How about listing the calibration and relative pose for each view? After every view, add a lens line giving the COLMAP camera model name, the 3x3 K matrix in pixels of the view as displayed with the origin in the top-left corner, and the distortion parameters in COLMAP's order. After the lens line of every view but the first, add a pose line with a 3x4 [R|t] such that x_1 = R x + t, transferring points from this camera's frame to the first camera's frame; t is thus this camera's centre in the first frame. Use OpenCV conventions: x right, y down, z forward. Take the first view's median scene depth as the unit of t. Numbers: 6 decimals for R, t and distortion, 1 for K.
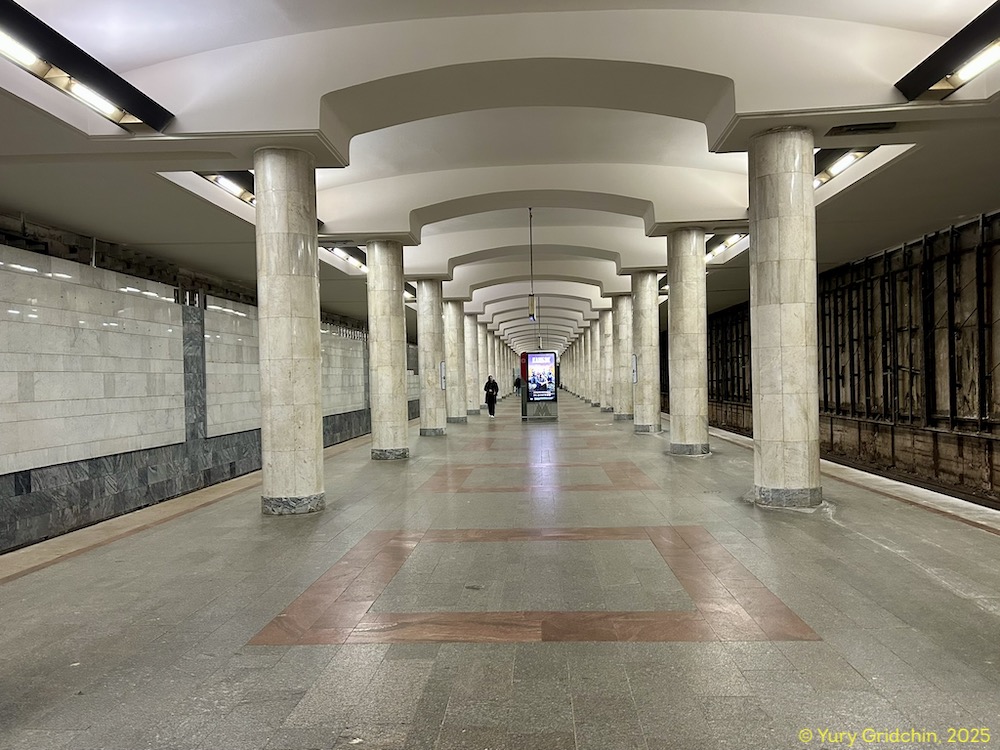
lens RADIAL K [[766.0, 0, 500.0], [0, 766.0, 375.0], [0, 0, 1]] dist [0.130134, -0.191984]
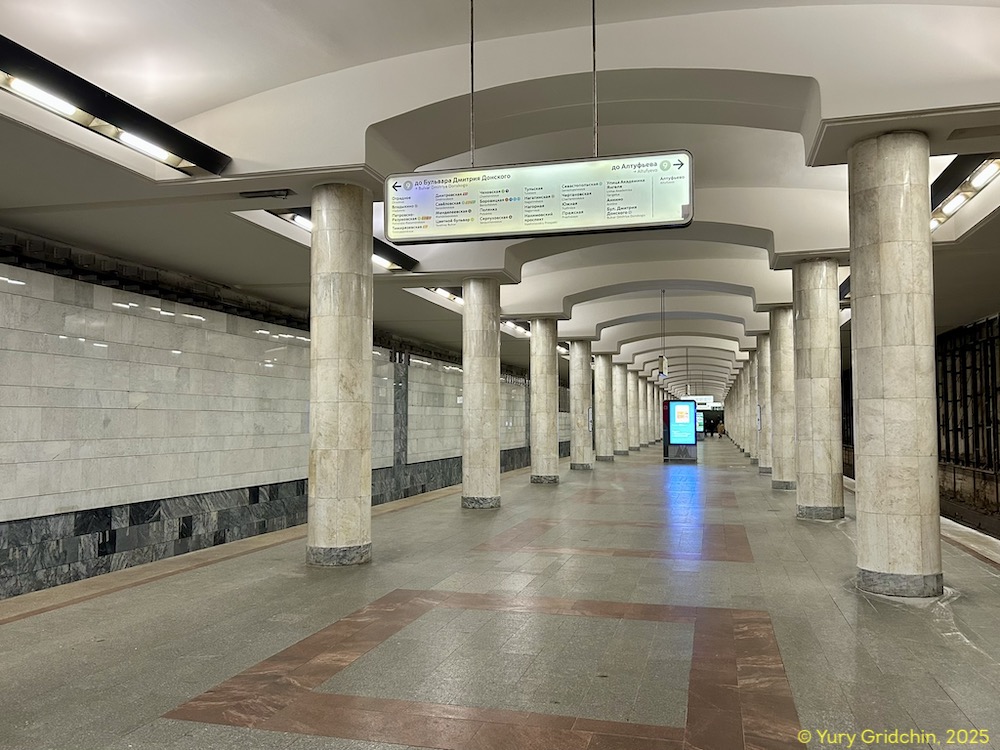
lens RADIAL K [[766.0, 0, 500.0], [0, 766.0, 375.0], [0, 0, 1]] dist [0.130134, -0.191984]
pose [[0.978379, 0.009561, -0.206597, 0.039189], [-0.020678, 0.998448, -0.051718, -0.004389], [0.205782, 0.054872, 0.977058, -0.232770]]
